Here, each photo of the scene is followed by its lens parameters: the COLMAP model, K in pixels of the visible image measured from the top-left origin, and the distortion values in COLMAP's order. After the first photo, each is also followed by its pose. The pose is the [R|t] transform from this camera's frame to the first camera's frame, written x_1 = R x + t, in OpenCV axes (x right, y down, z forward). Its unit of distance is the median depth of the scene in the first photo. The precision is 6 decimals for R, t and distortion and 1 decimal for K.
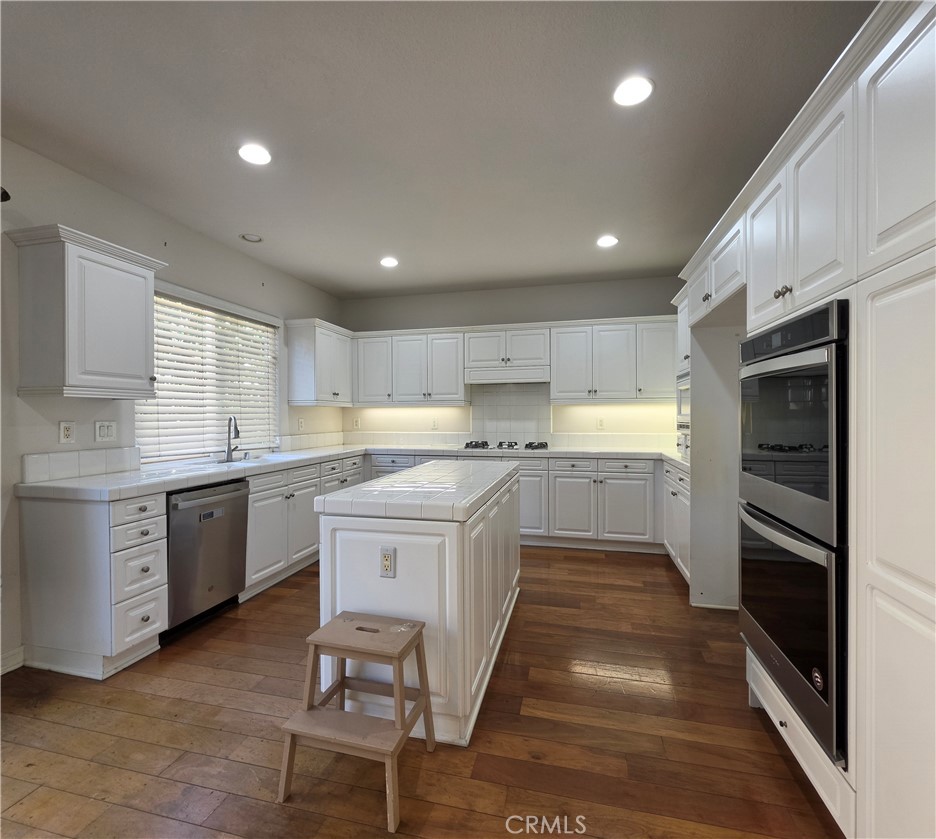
lens RADIAL K [[450.5, 0, 465.3], [0, 450.5, 418.6], [0, 0, 1]] dist [0.000053, 0.000742]
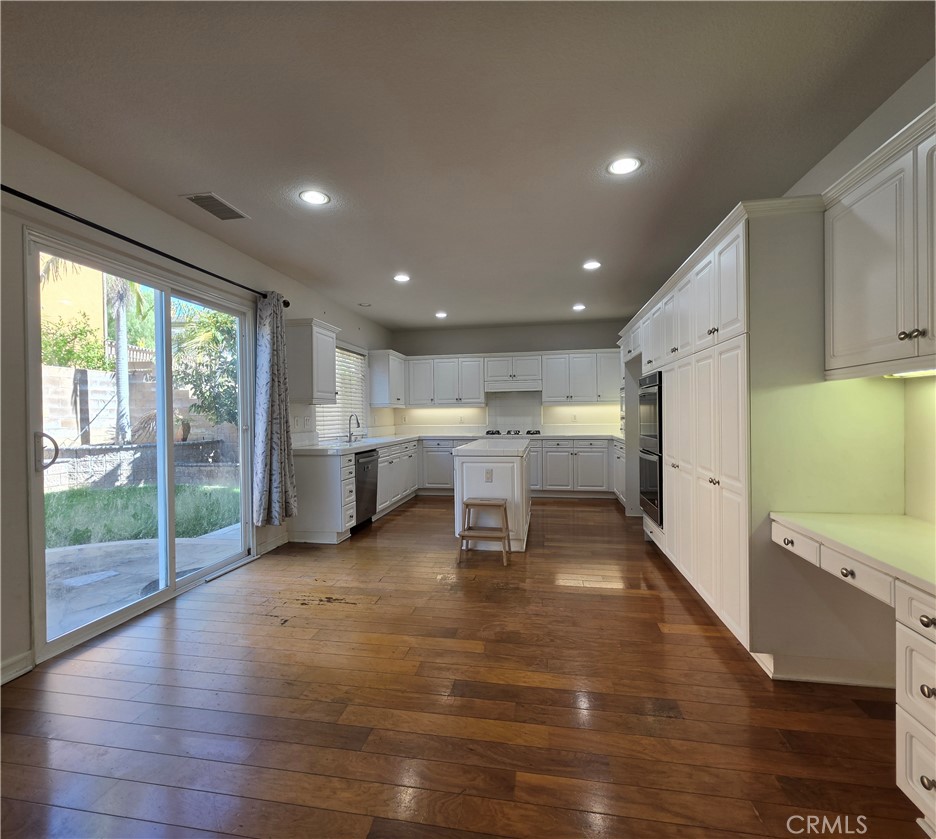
lens RADIAL K [[450.5, 0, 465.3], [0, 450.5, 418.6], [0, 0, 1]] dist [0.000053, 0.000742]
pose [[0.997672, -0.007971, 0.067726, -0.189387], [0.007962, 0.999968, 0.000405, 0.011386], [-0.067727, 0.000135, 0.997704, -0.546646]]
